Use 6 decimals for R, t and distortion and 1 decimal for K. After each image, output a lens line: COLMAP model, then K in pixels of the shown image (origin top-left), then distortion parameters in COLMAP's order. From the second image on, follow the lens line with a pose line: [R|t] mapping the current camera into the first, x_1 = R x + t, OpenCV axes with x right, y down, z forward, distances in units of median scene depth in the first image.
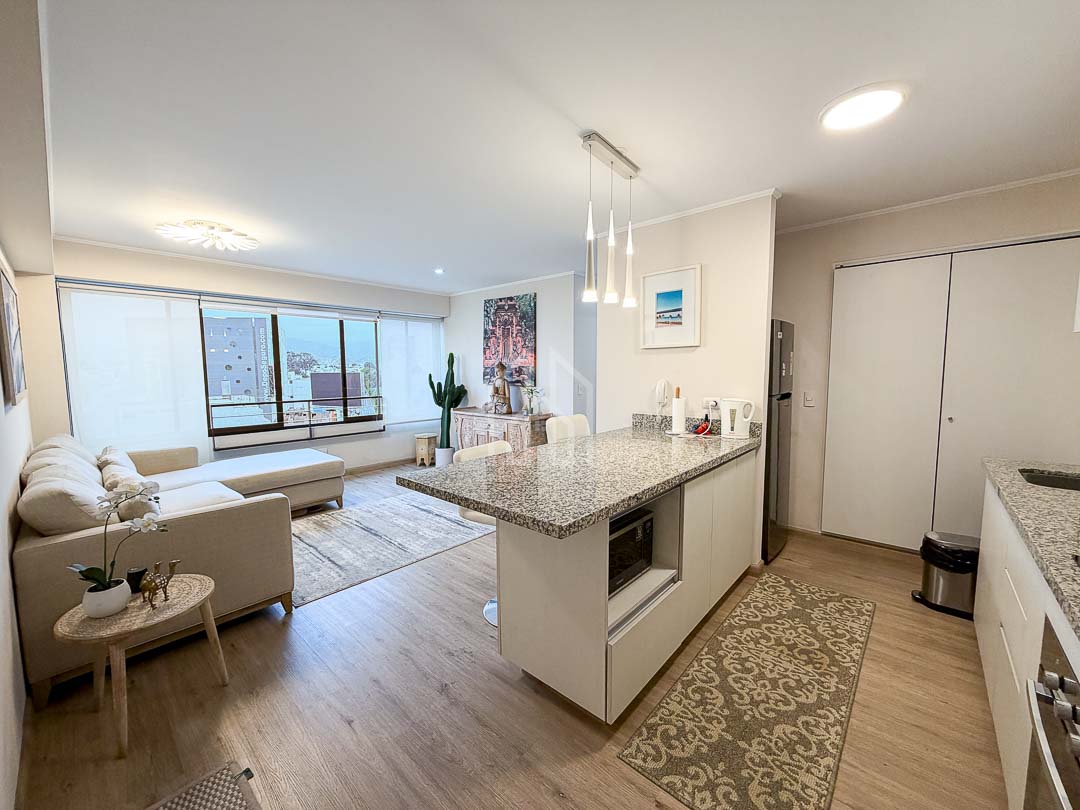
lens RADIAL K [[430.5, 0, 534.3], [0, 430.5, 405.6], [0, 0, 1]] dist [0.001132, -0.000349]
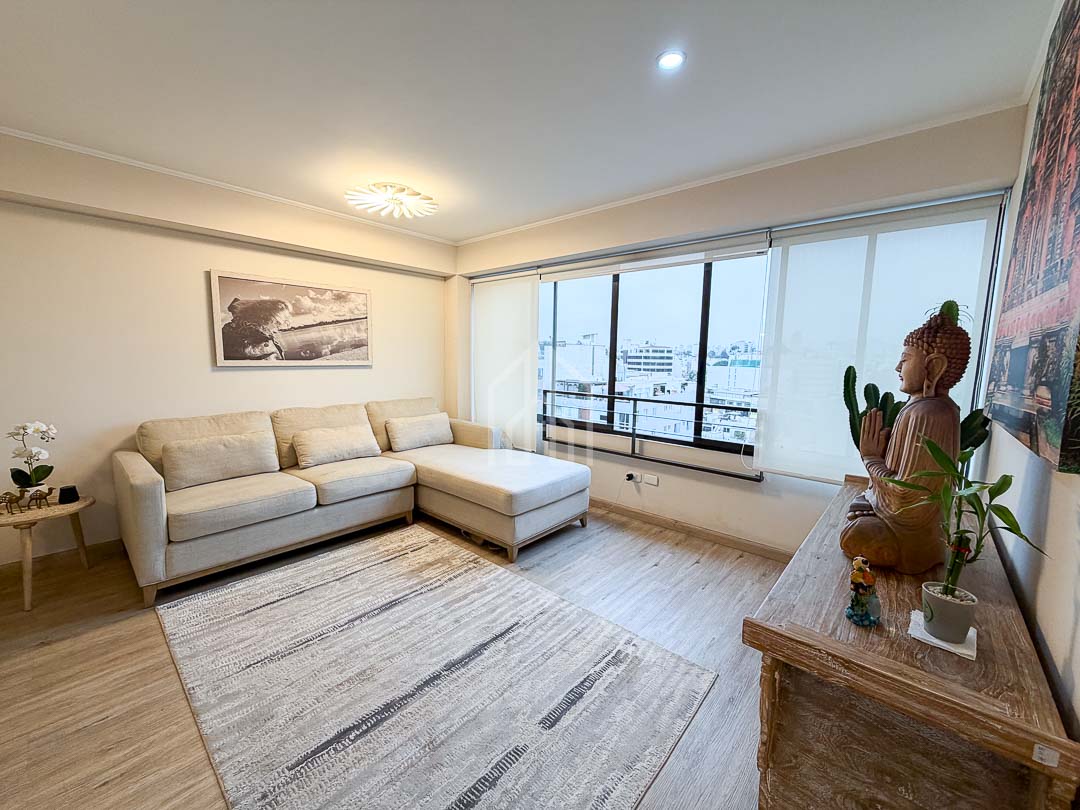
lens RADIAL K [[430.5, 0, 539.8], [0, 430.5, 413.9], [0, 0, 1]] dist [0.001132, -0.000349]
pose [[0.012030, 0.133284, -0.991005, 0.136981], [-0.109753, 0.985265, 0.131180, -0.061774], [0.993886, 0.107187, 0.026481, 0.873232]]
